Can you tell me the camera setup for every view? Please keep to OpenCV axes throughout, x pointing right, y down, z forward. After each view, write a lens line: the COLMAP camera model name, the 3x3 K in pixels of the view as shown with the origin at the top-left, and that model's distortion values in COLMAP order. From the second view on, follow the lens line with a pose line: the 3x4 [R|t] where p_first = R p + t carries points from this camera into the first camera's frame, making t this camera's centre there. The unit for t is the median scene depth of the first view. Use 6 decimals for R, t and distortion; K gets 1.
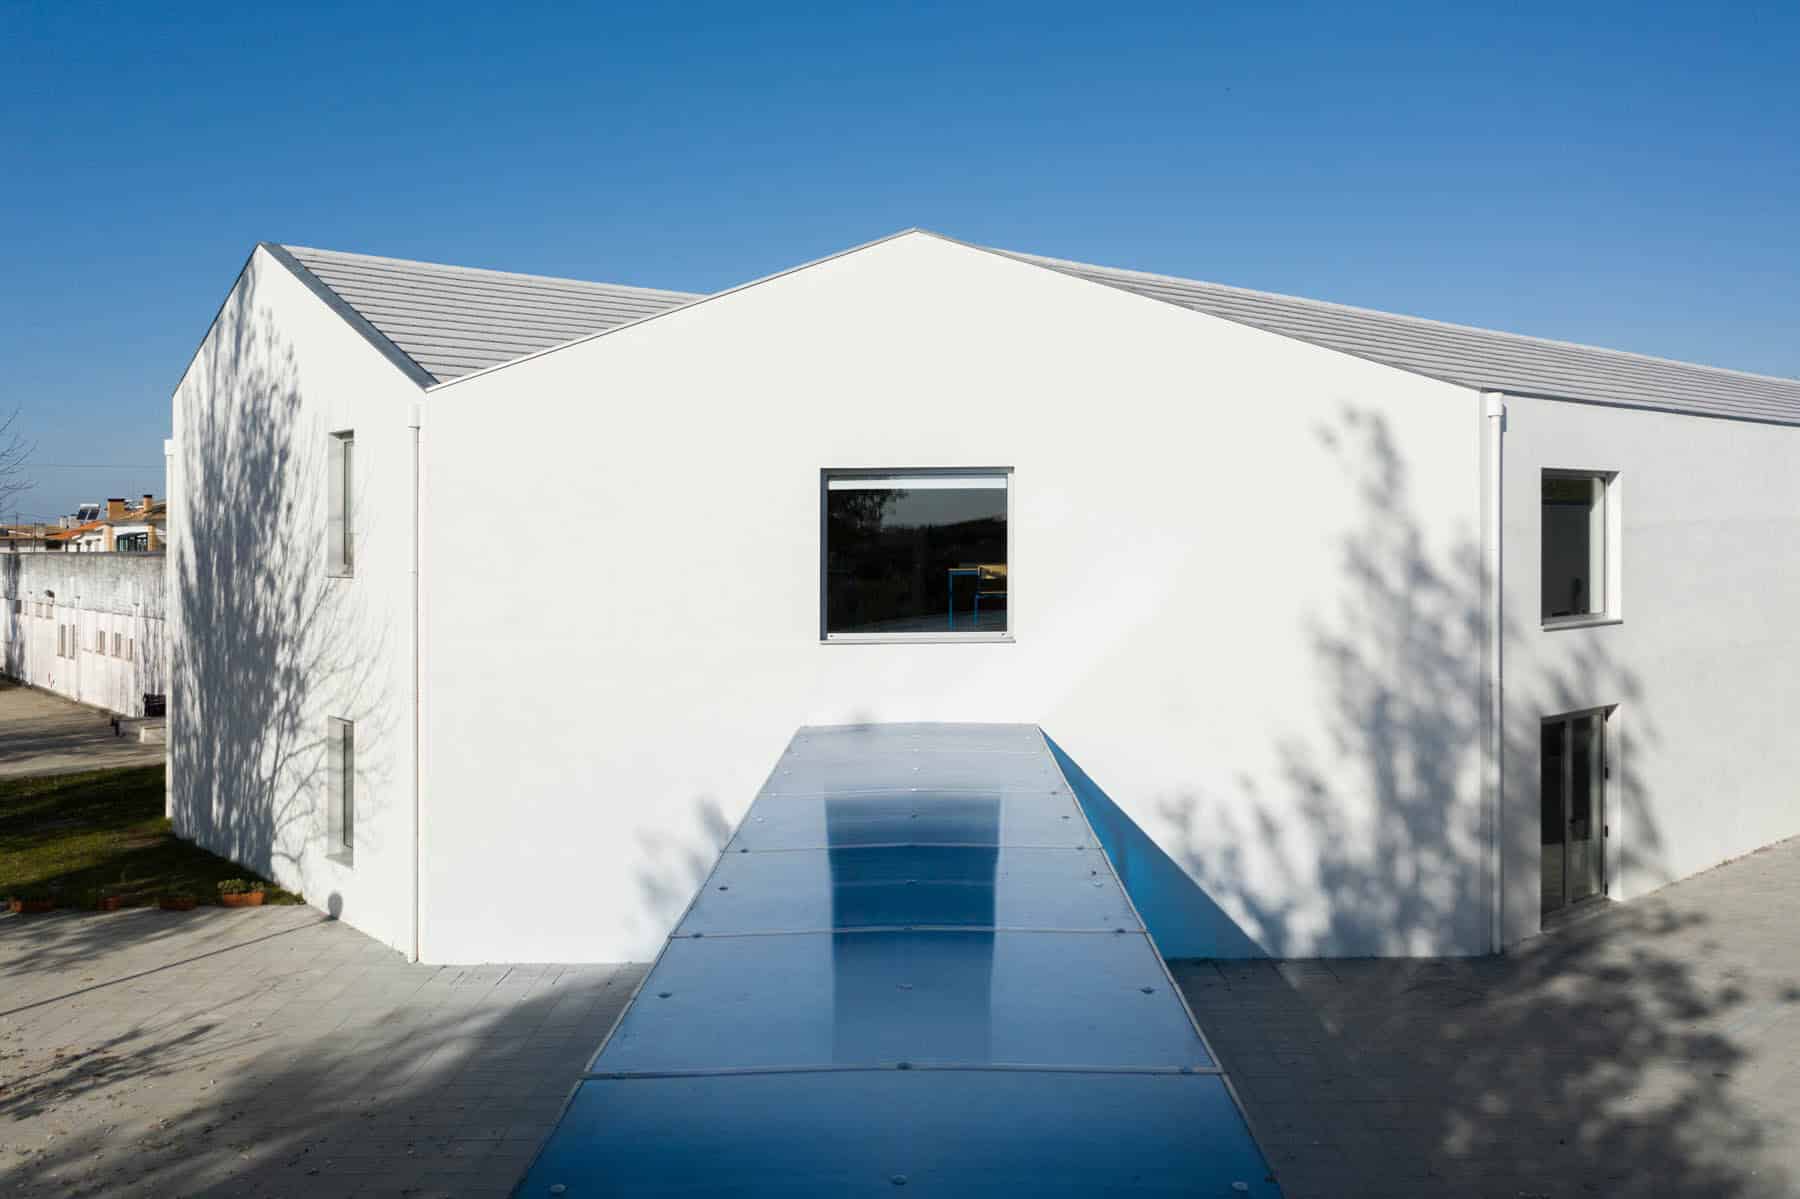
lens RADIAL K [[1567.0, 0, 901.4], [0, 1567.0, 504.6], [0, 0, 1]] dist [0.001003, -0.005207]
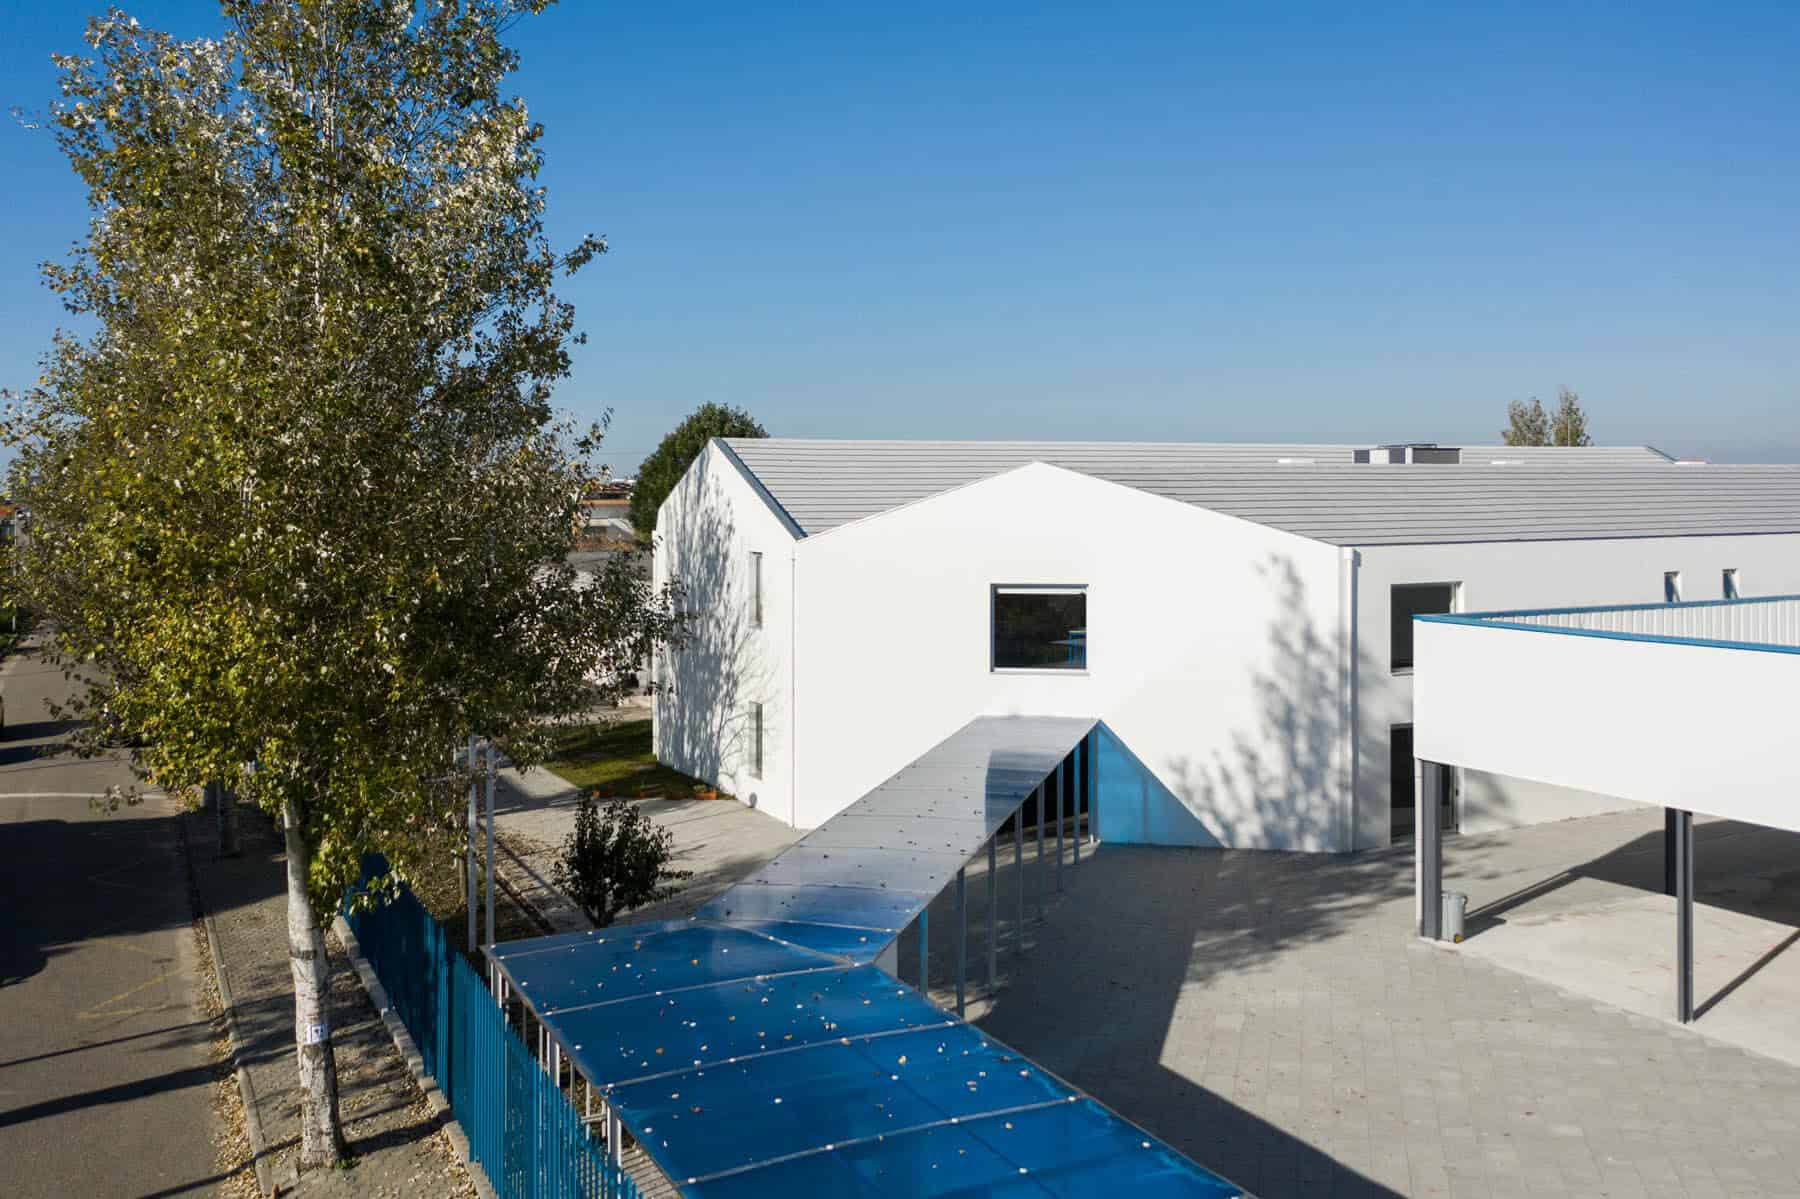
lens RADIAL K [[1567.0, 0, 901.4], [0, 1567.0, 504.6], [0, 0, 1]] dist [0.001003, -0.005207]
pose [[0.971765, 0.003527, -0.235923, 0.260894], [0.000021, 0.999887, 0.015037, -0.130831], [0.235949, -0.014617, 0.971656, -0.799715]]
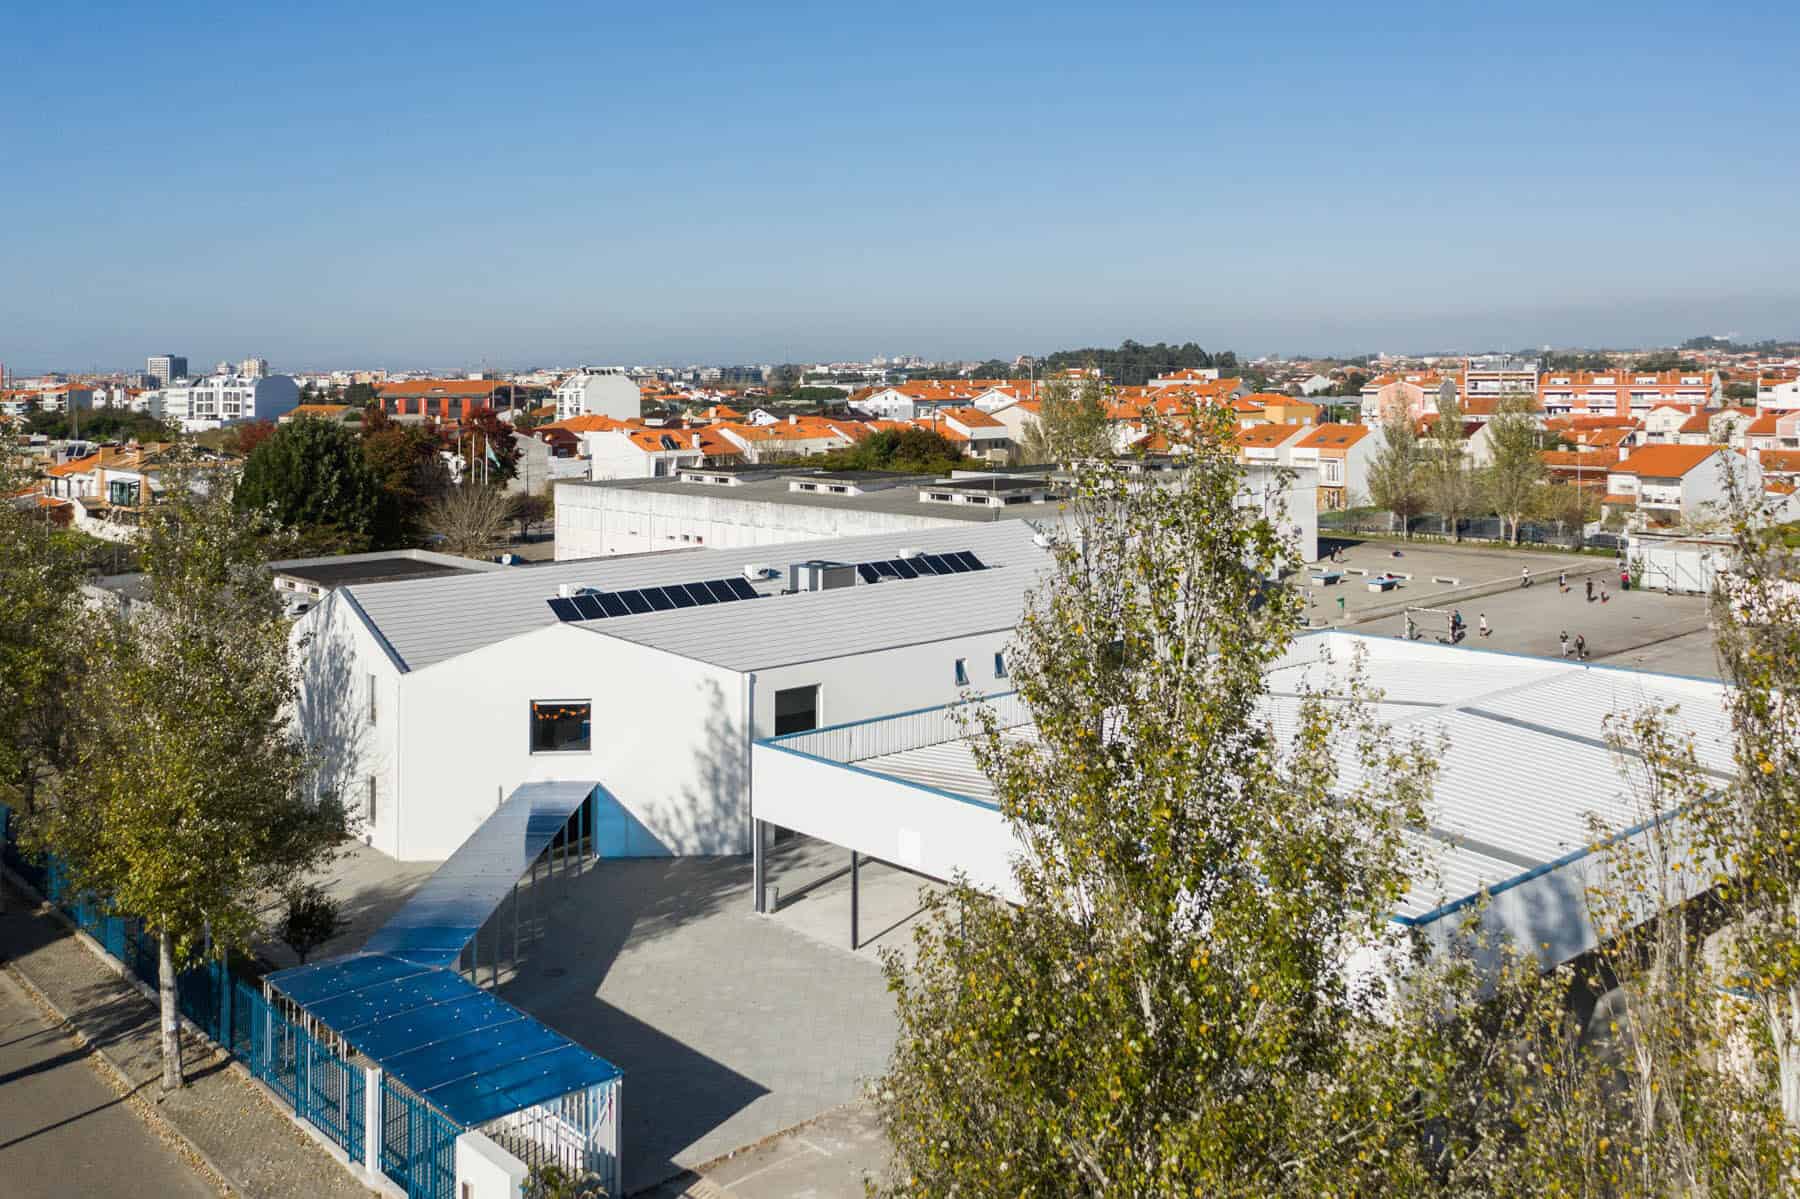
lens RADIAL K [[1443.4, 0, 899.2], [0, 1443.4, 442.9], [0, 0, 1]] dist [0.000191, 0.002486]
pose [[0.999271, 0.000688, 0.038172, 0.492513], [-0.000637, 0.999999, -0.001331, -0.455737], [-0.038173, 0.001305, 0.999270, -1.634199]]
